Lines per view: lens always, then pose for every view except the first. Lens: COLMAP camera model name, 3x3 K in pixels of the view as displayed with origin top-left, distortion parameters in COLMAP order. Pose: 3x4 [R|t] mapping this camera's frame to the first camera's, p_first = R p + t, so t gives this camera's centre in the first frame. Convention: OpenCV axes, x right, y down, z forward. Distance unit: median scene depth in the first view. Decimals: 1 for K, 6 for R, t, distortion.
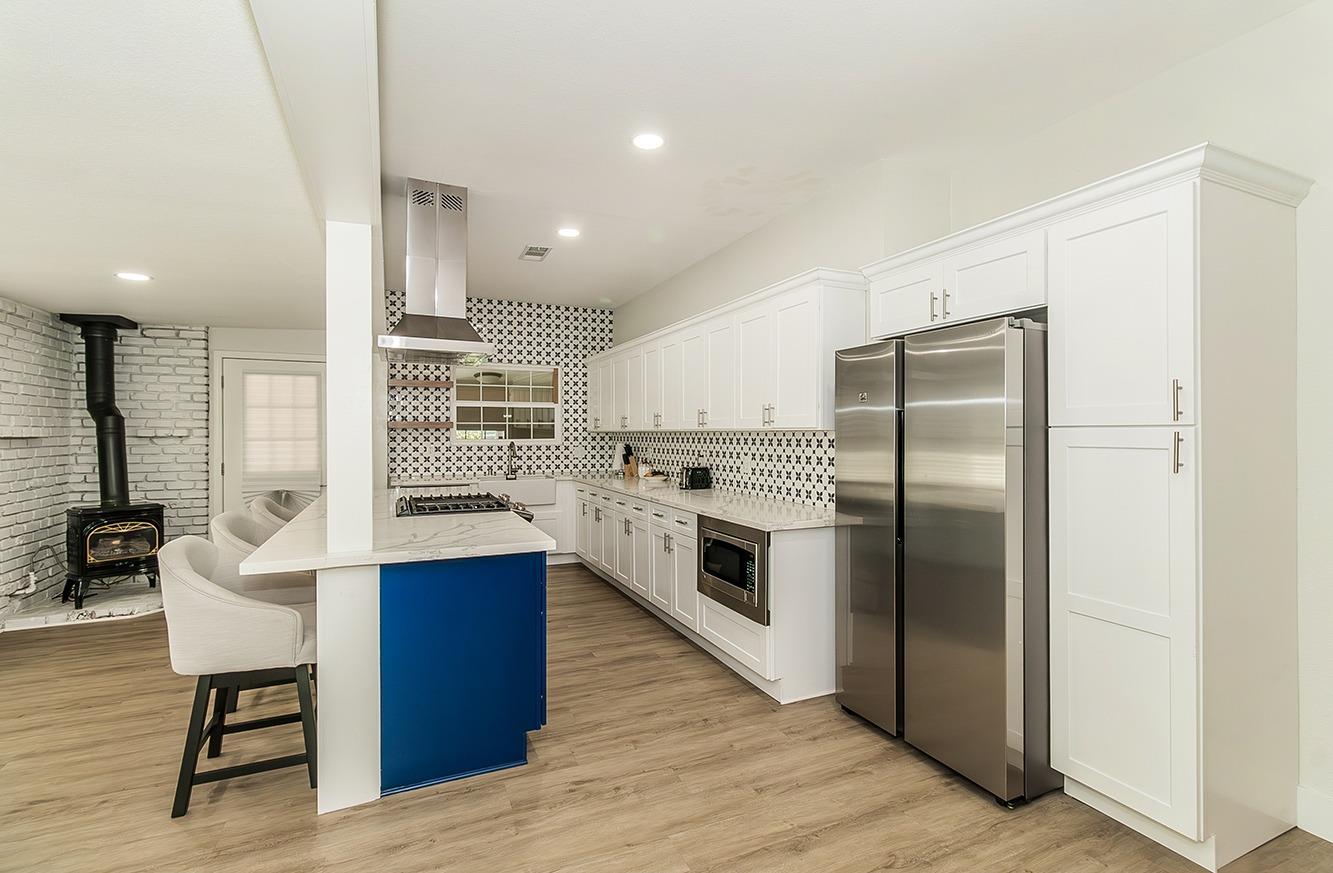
lens RADIAL K [[602.8, 0, 668.9], [0, 602.8, 432.9], [0, 0, 1]] dist [0.005798, -0.000865]
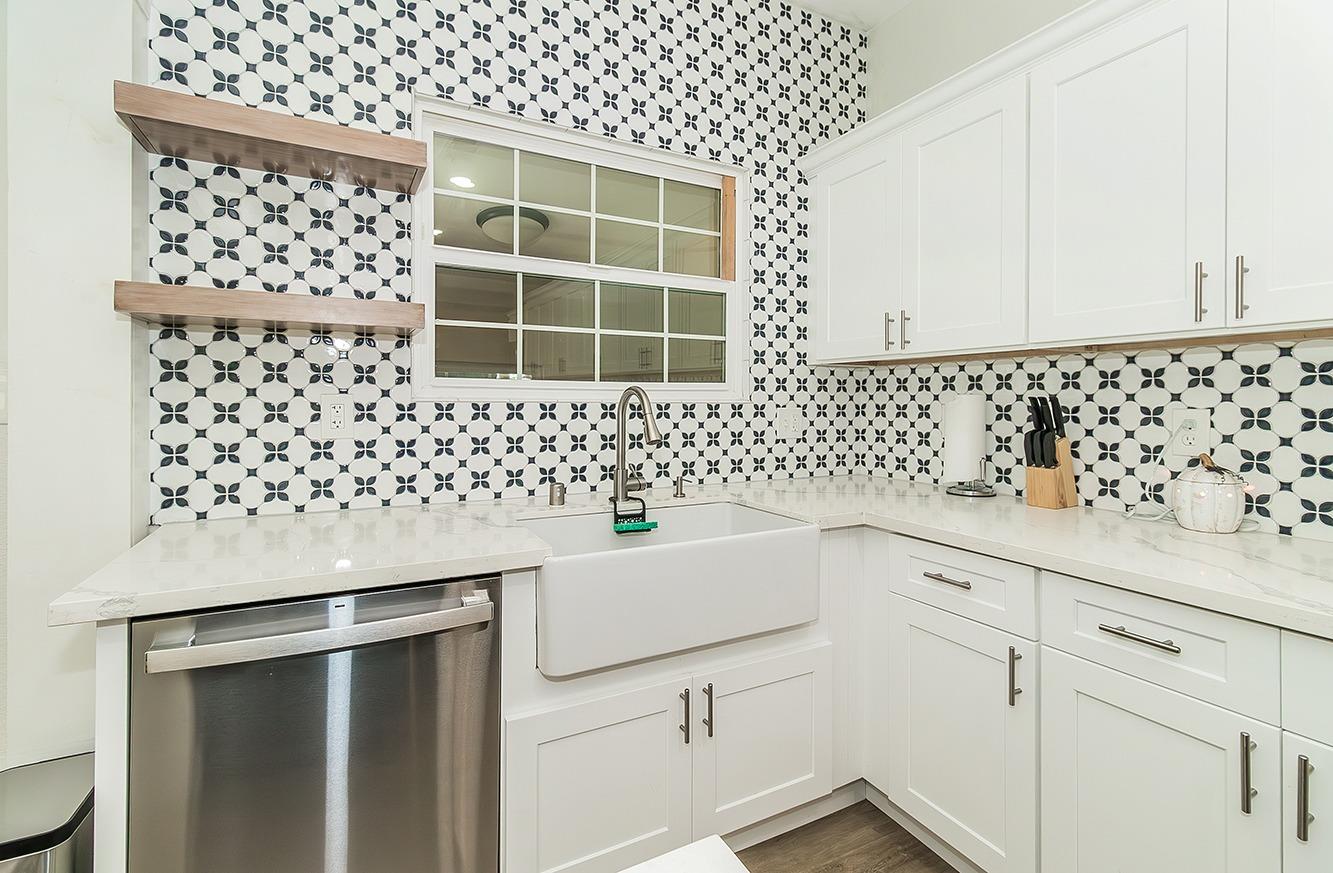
lens RADIAL K [[602.8, 0, 670.1], [0, 602.8, 401.0], [0, 0, 1]] dist [0.005798, -0.000865]
pose [[0.998203, 0.003334, 0.059822, -0.329778], [-0.003282, 0.999994, -0.000955, 0.027231], [-0.059825, 0.000757, 0.998209, 0.905522]]
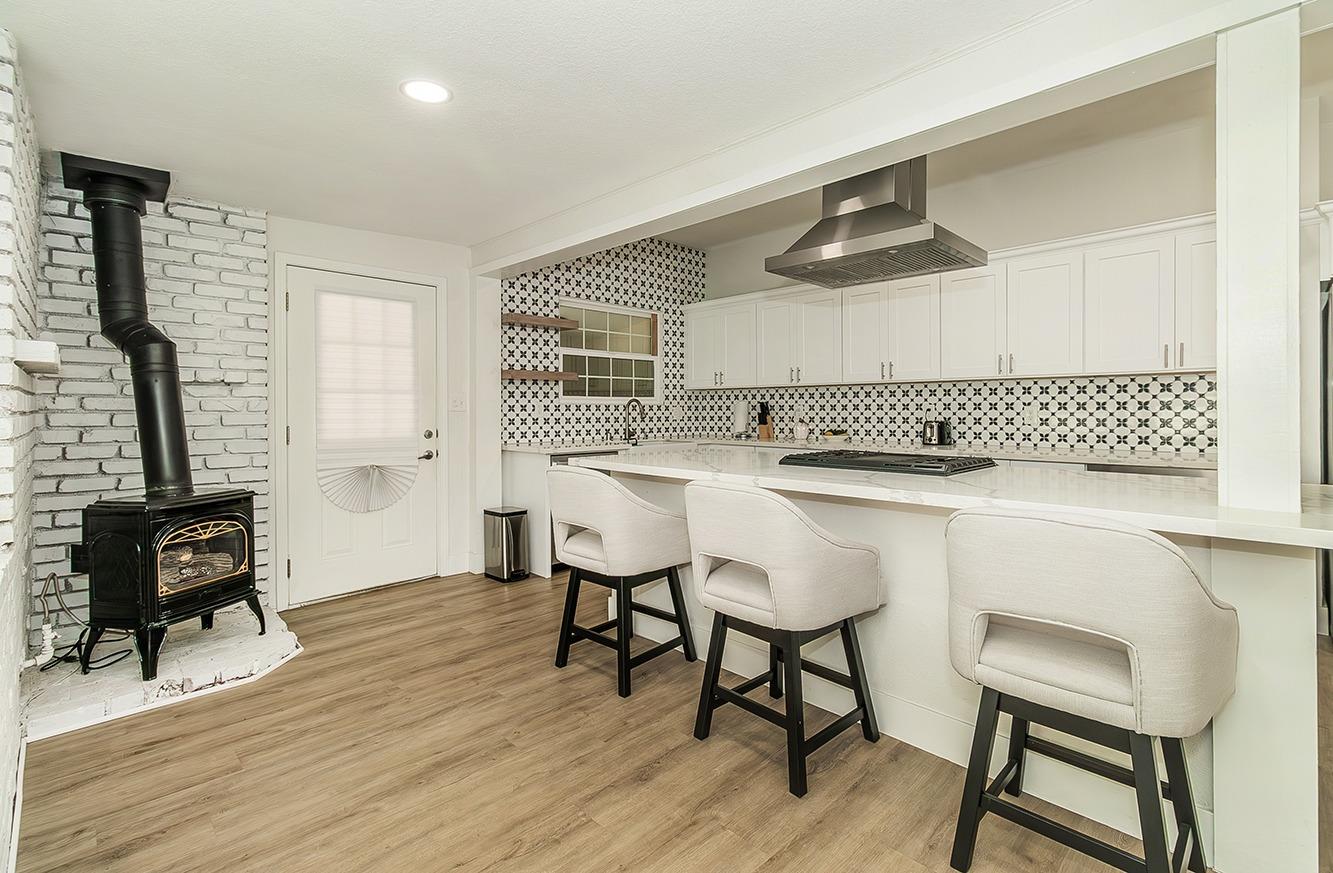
lens RADIAL K [[602.8, 0, 669.7], [0, 602.8, 412.1], [0, 0, 1]] dist [0.005798, -0.000865]
pose [[0.938099, -0.004839, 0.346333, -0.632393], [0.003176, 0.999981, 0.005370, 0.035589], [-0.346352, -0.003937, 0.938096, 0.270870]]
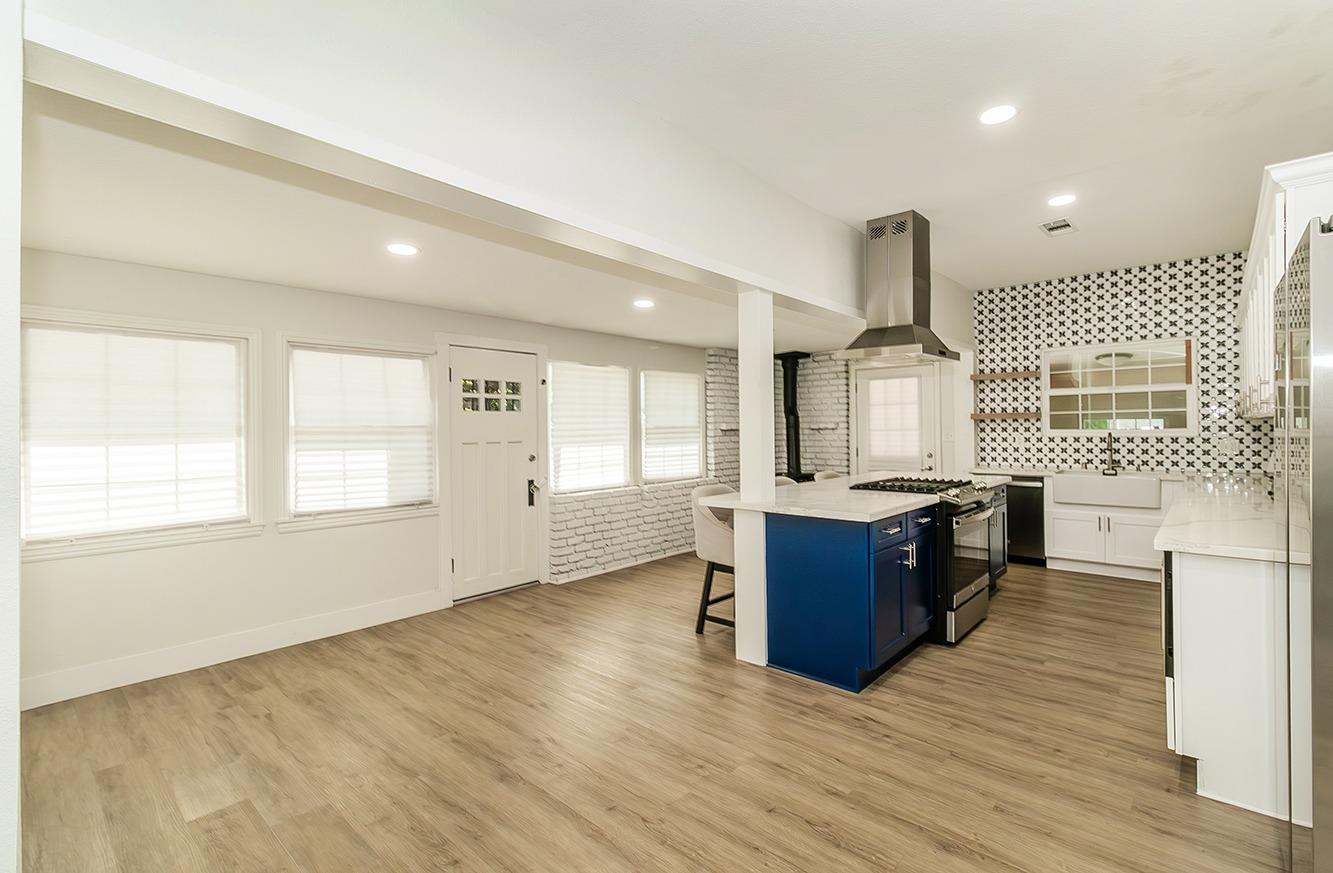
lens RADIAL K [[602.8, 0, 669.8], [0, 602.8, 428.9], [0, 0, 1]] dist [0.005798, -0.000865]
pose [[0.399127, -0.004512, -0.916885, 0.367113], [0.011555, 0.999933, 0.000109, 0.002622], [0.916823, -0.010638, 0.399152, 0.081771]]
